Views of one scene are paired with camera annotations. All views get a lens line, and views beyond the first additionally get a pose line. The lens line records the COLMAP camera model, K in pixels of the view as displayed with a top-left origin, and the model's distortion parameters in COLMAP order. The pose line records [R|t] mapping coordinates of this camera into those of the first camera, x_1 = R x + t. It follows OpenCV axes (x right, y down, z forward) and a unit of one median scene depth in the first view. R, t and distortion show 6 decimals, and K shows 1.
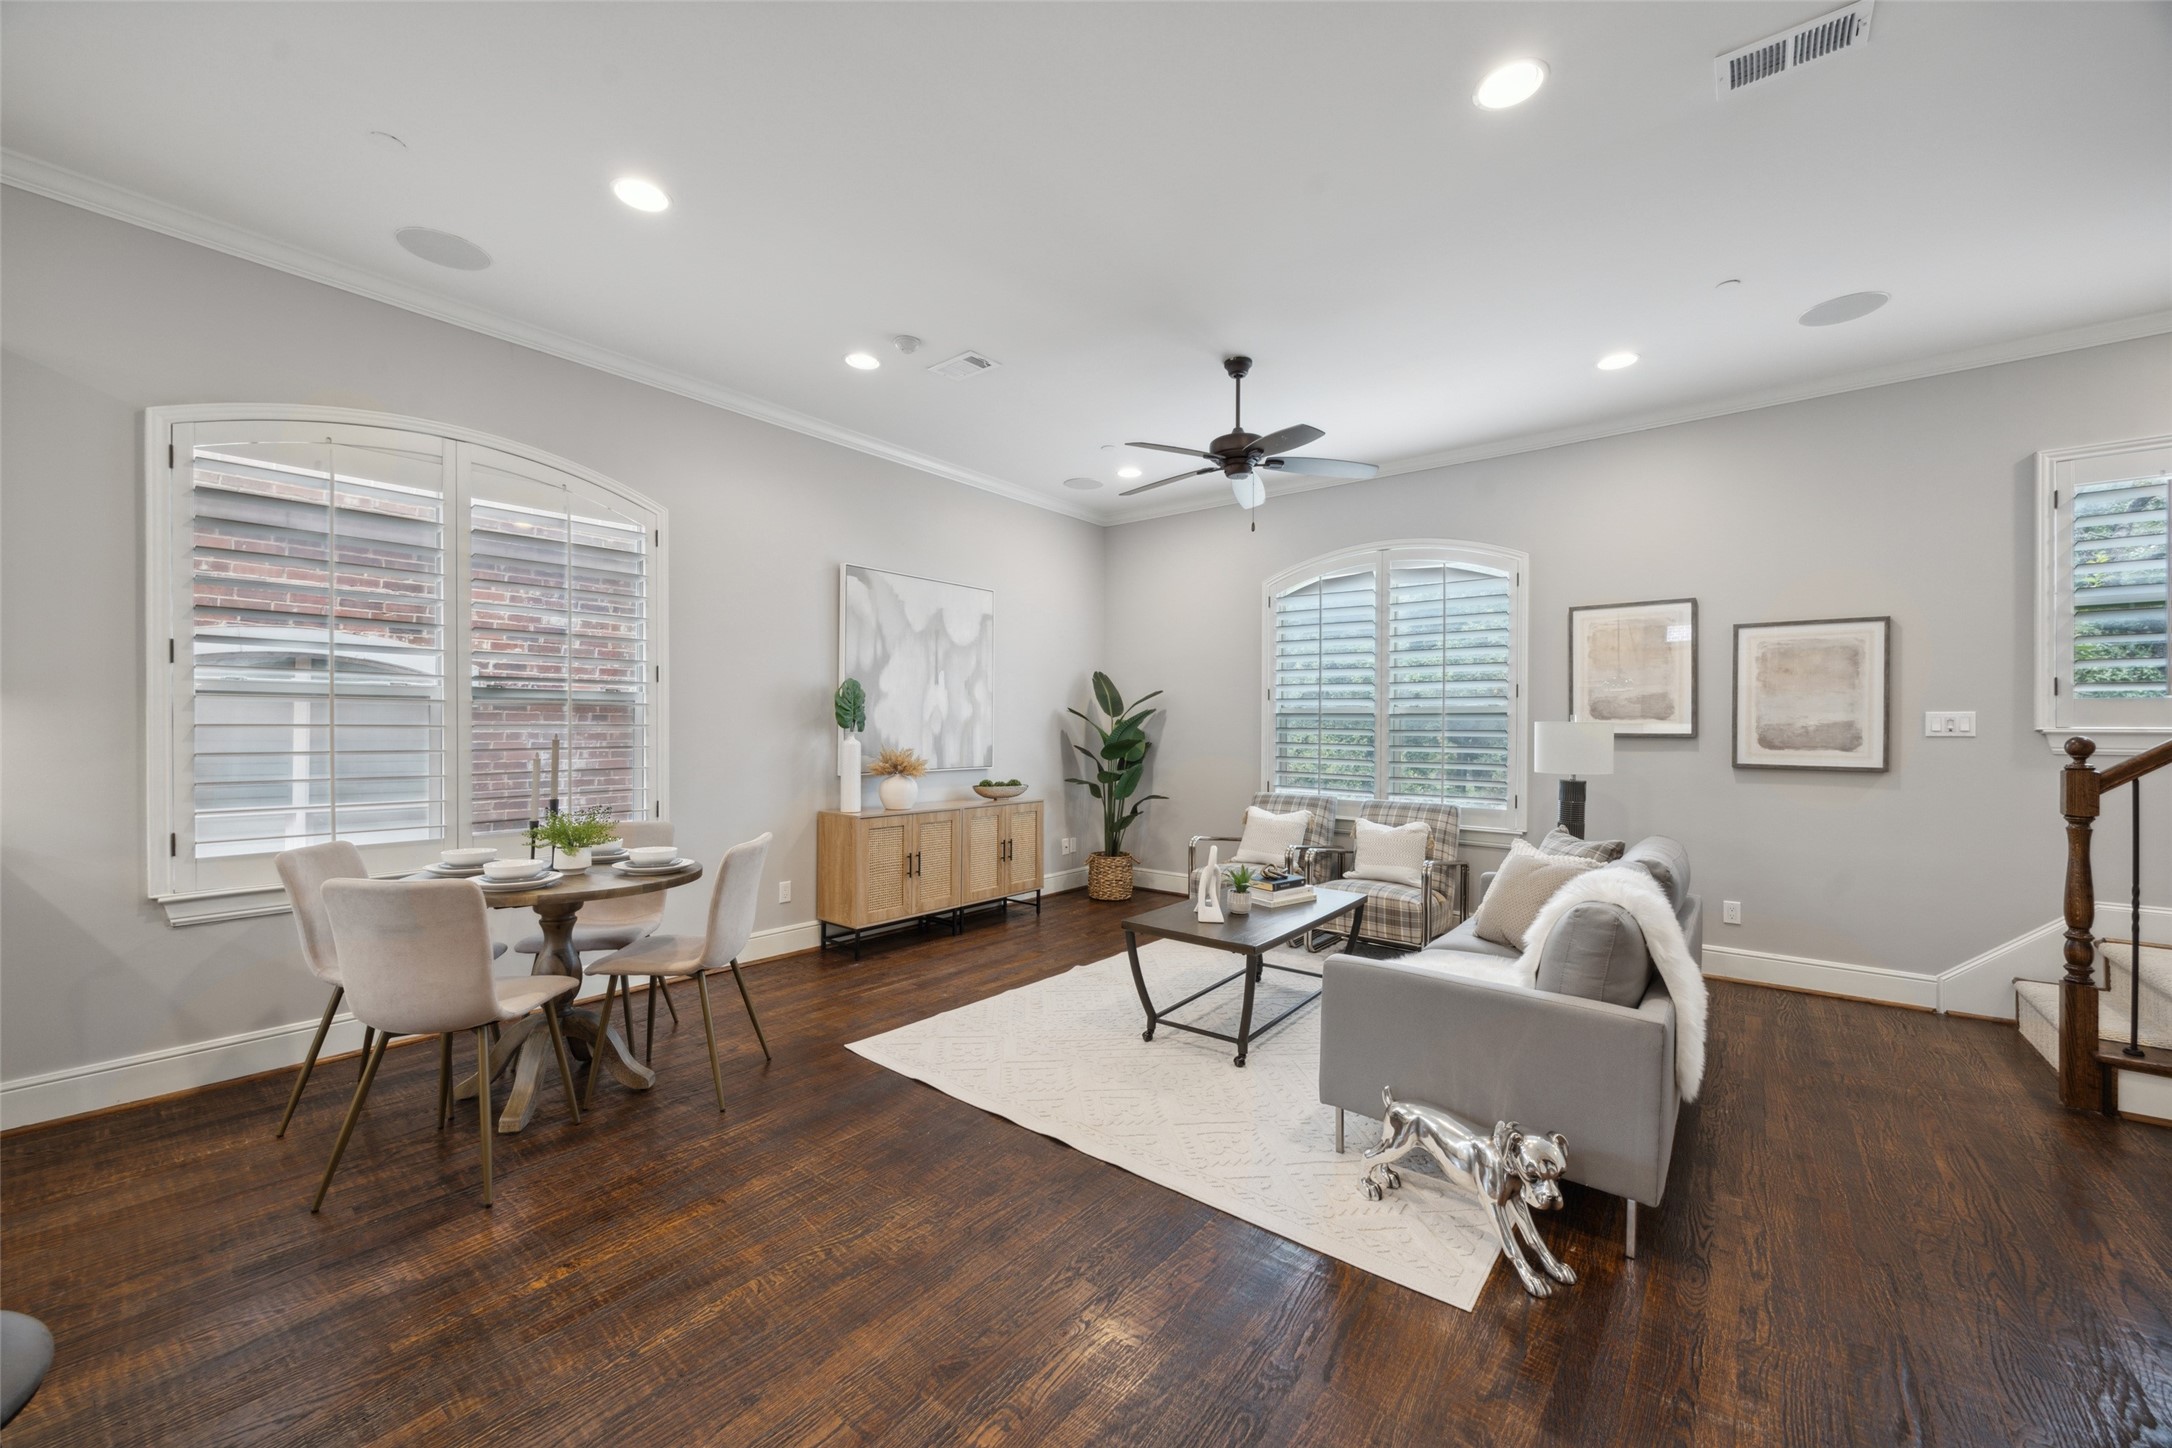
lens RADIAL K [[833.2, 0, 1076.2], [0, 833.2, 721.4], [0, 0, 1]] dist [-0.002998, 0.000293]
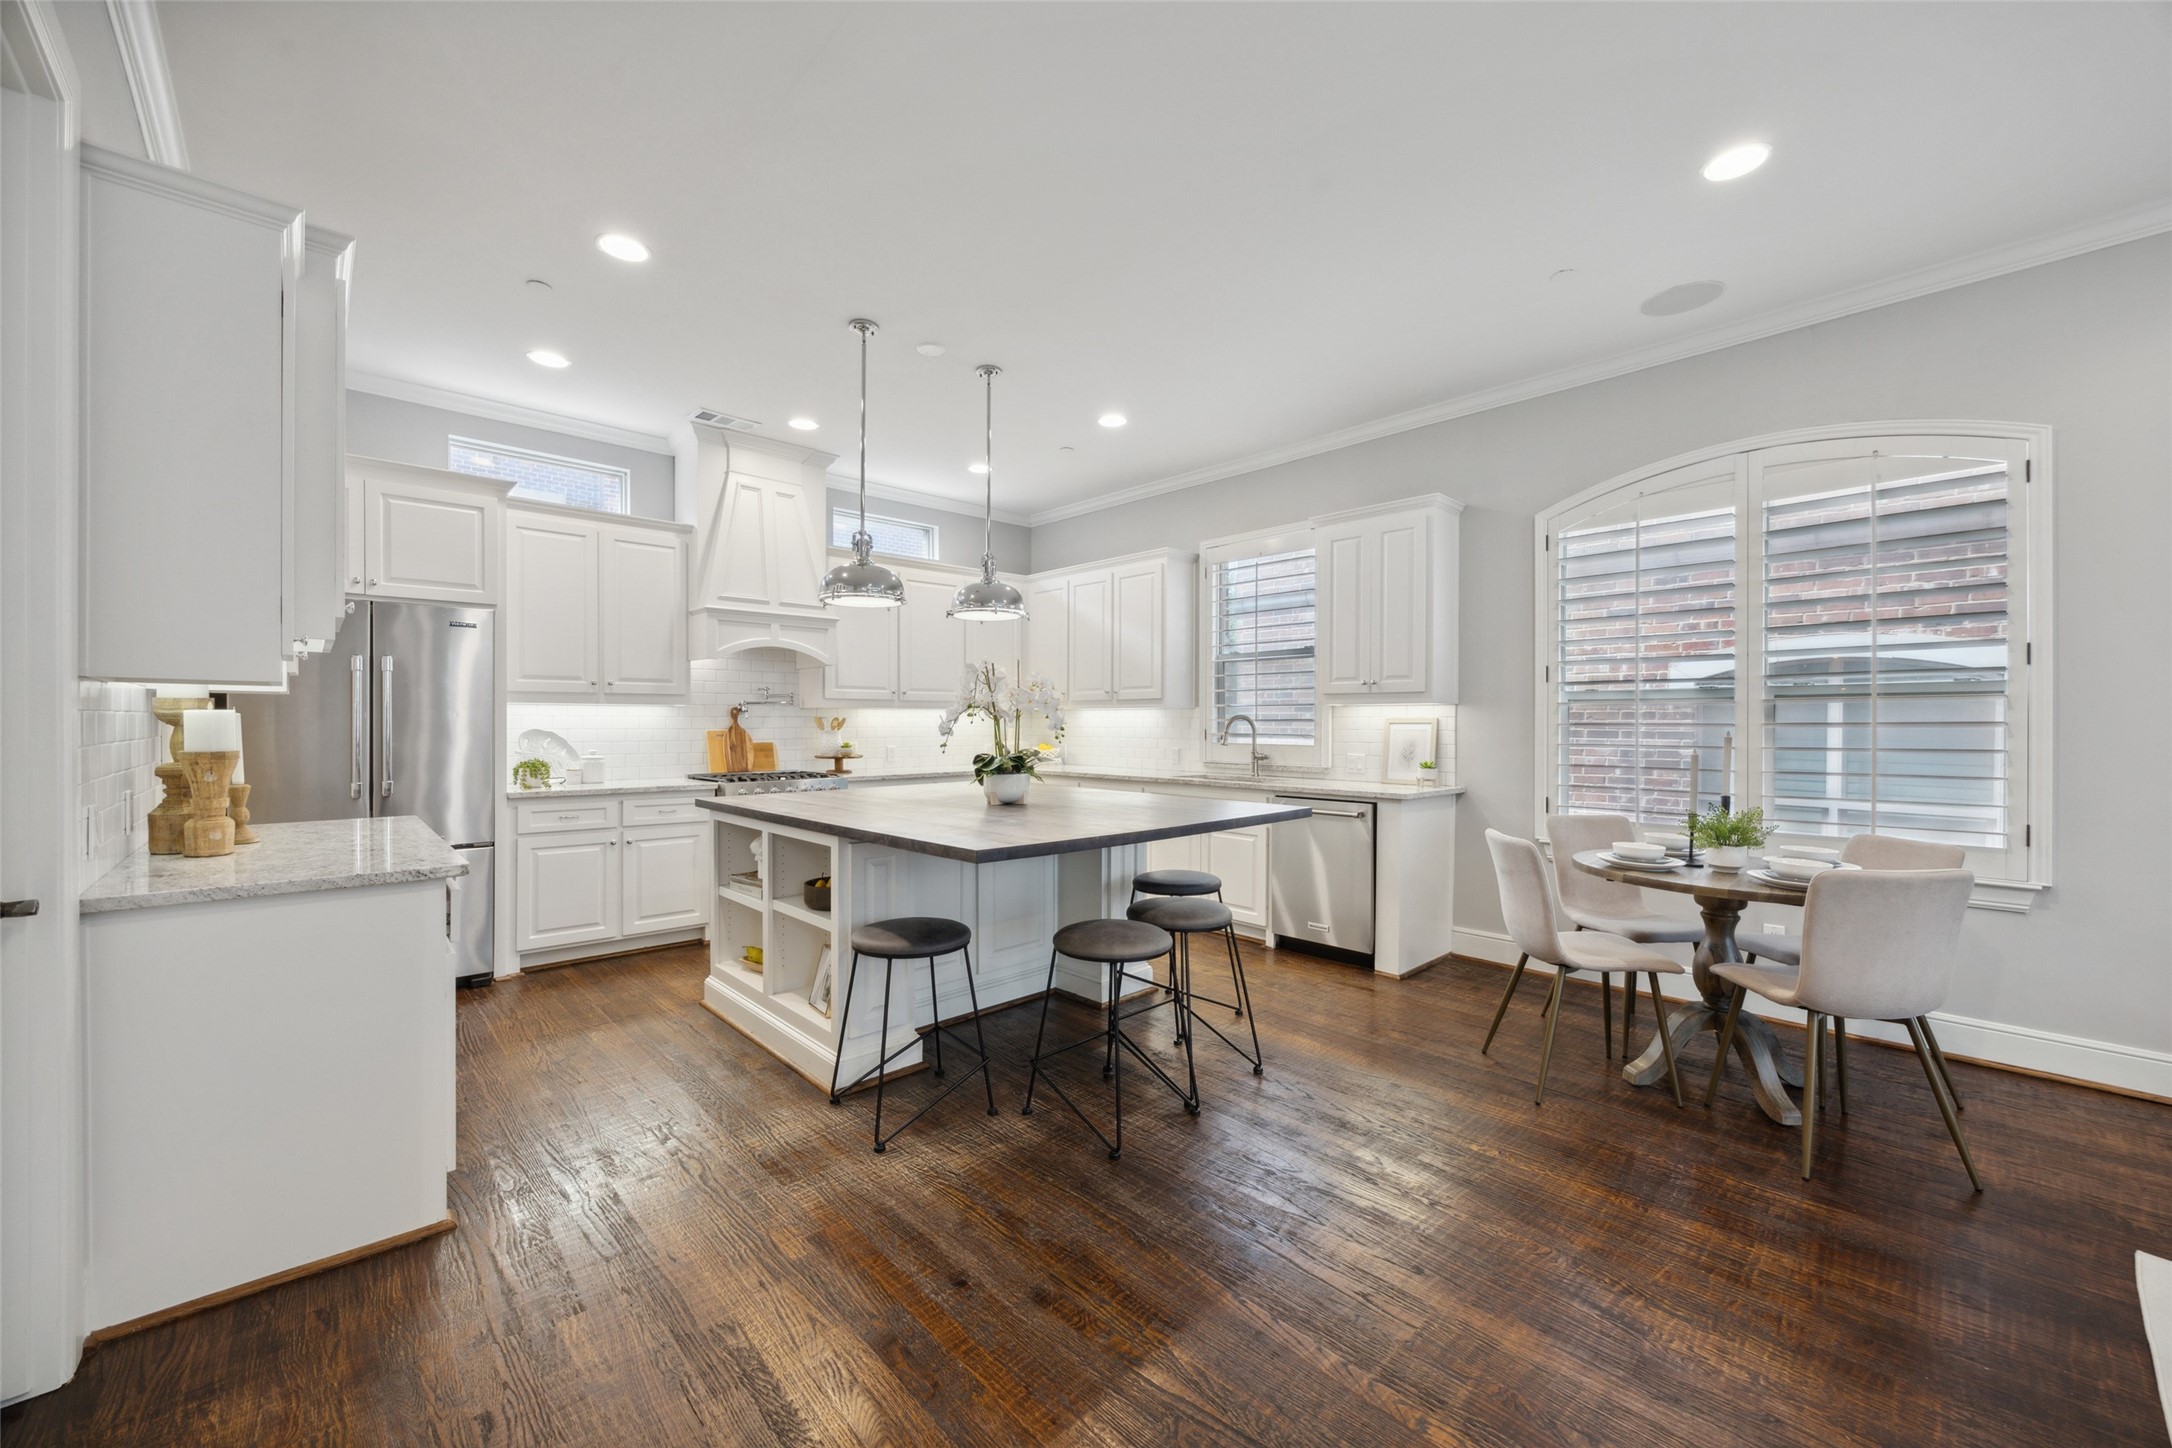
lens RADIAL K [[833.2, 0, 1082.8], [0, 833.2, 731.3], [0, 0, 1]] dist [-0.002998, 0.000293]
pose [[-0.137007, 0.004920, -0.990558, 0.279199], [0.003523, 0.999984, 0.004480, 0.003838], [0.990564, -0.002876, -0.137022, 0.213843]]
